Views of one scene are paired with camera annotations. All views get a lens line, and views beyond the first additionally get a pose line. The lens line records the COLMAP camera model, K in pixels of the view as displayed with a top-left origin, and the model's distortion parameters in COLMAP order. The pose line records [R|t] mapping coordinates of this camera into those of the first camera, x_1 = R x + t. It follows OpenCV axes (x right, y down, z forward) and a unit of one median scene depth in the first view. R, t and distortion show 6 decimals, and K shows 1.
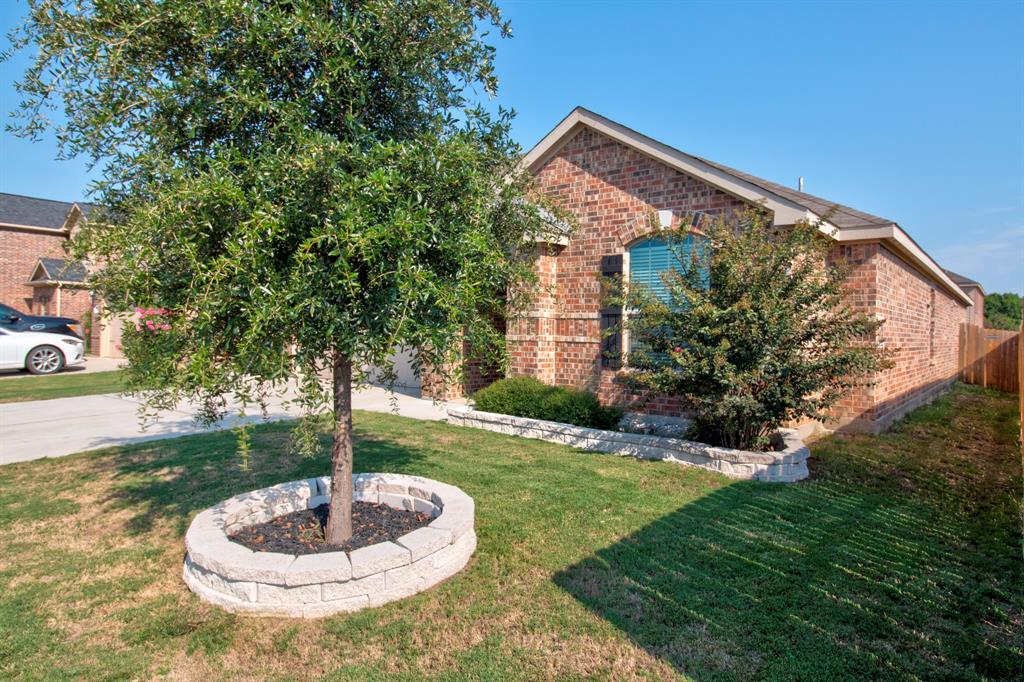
lens RADIAL K [[640.1, 0, 513.8], [0, 640.1, 335.6], [0, 0, 1]] dist [-0.003242, -0.000237]
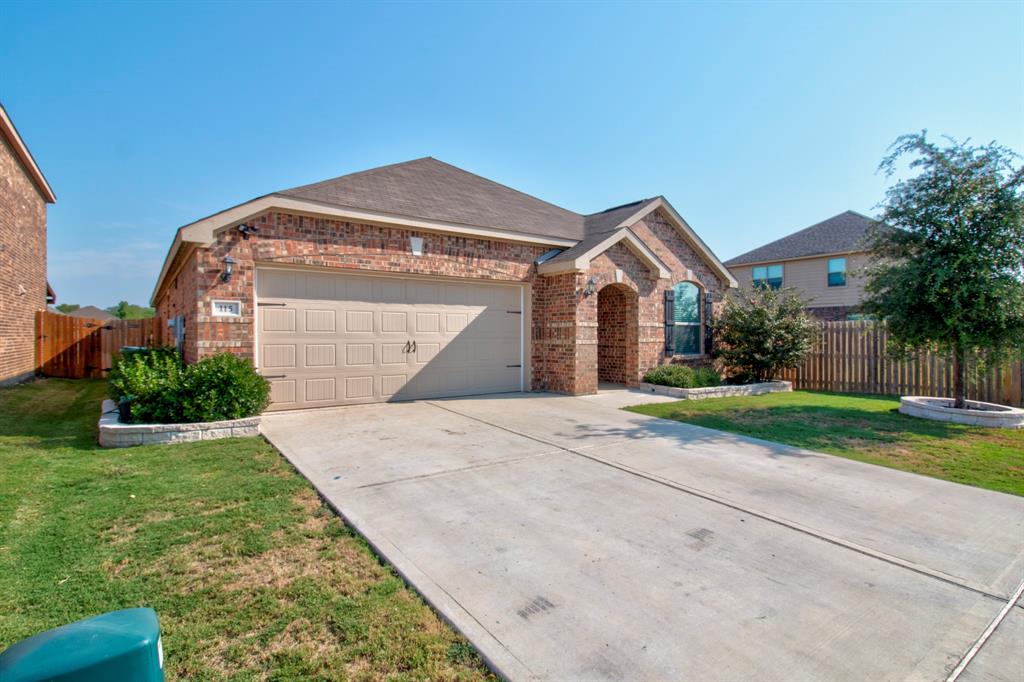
lens RADIAL K [[513.8, 0, 524.2], [0, 513.8, 340.0], [0, 0, 1]] dist [-0.002250, -0.011565]
pose [[0.245662, -0.030132, 0.968887, -1.269624], [0.010294, 0.999541, 0.028475, -0.035312], [-0.969301, 0.002978, 0.245860, 1.034798]]
